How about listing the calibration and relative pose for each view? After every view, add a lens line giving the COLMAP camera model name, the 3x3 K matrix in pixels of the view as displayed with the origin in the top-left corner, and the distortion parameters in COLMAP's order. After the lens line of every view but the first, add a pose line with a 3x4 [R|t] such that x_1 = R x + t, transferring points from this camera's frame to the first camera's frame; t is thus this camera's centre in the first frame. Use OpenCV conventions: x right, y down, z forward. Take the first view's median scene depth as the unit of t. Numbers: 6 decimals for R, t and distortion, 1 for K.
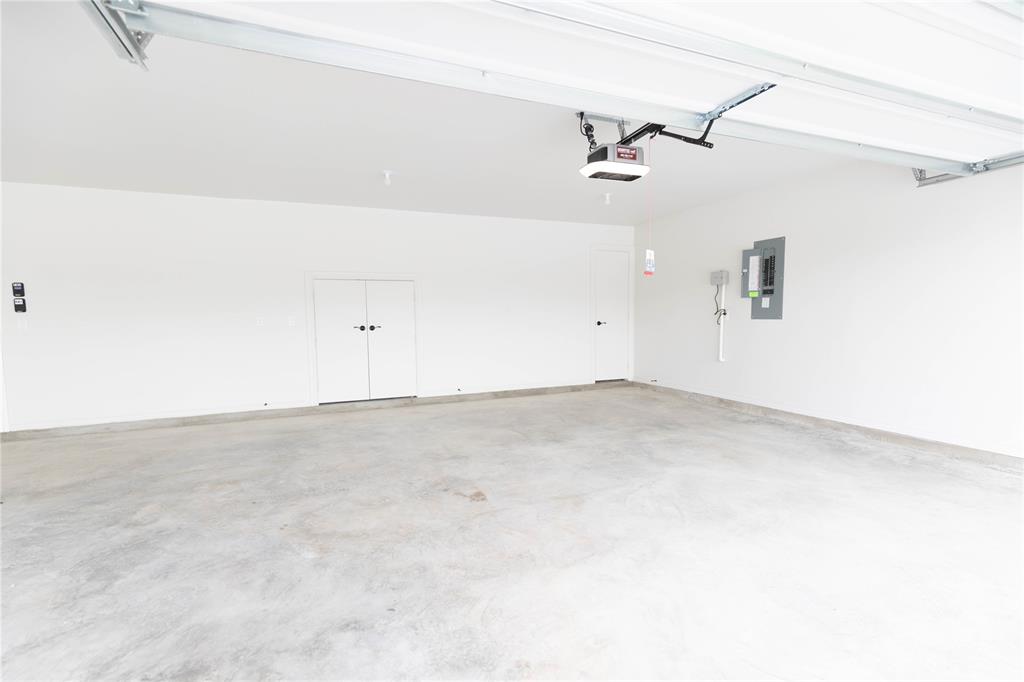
lens RADIAL K [[464.4, 0, 505.2], [0, 464.4, 345.1], [0, 0, 1]] dist [0.012848, -0.003609]
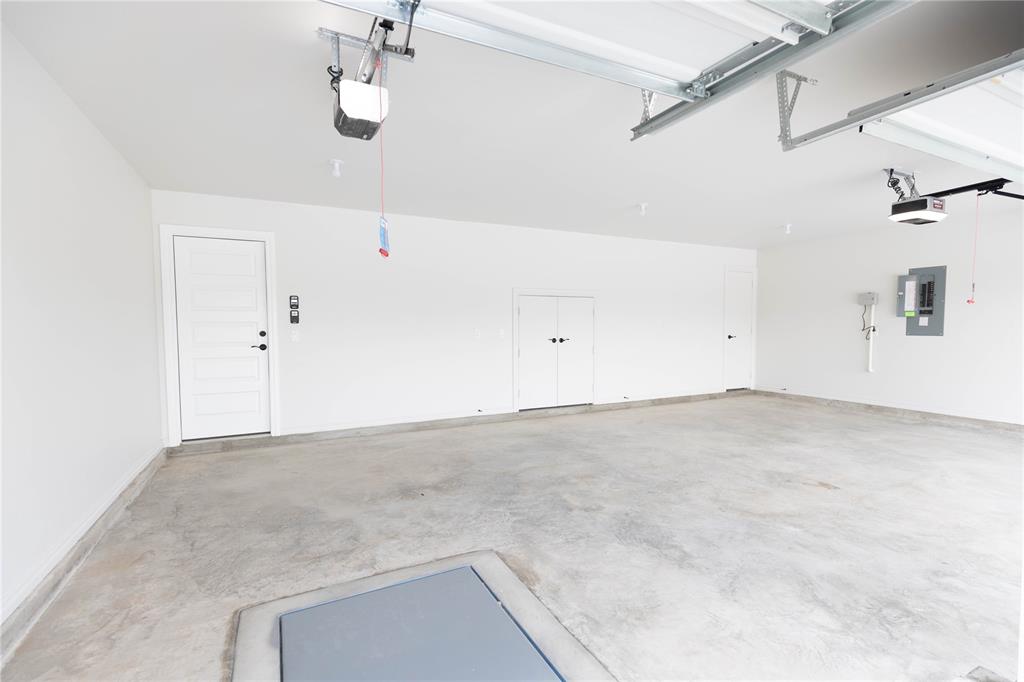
lens RADIAL K [[464.4, 0, 507.6], [0, 464.4, 331.3], [0, 0, 1]] dist [0.012848, -0.003609]
pose [[0.997593, 0.008994, 0.068755, -0.602860], [-0.005426, 0.998637, -0.051908, -0.000093], [-0.069128, 0.051410, 0.996282, -0.094754]]
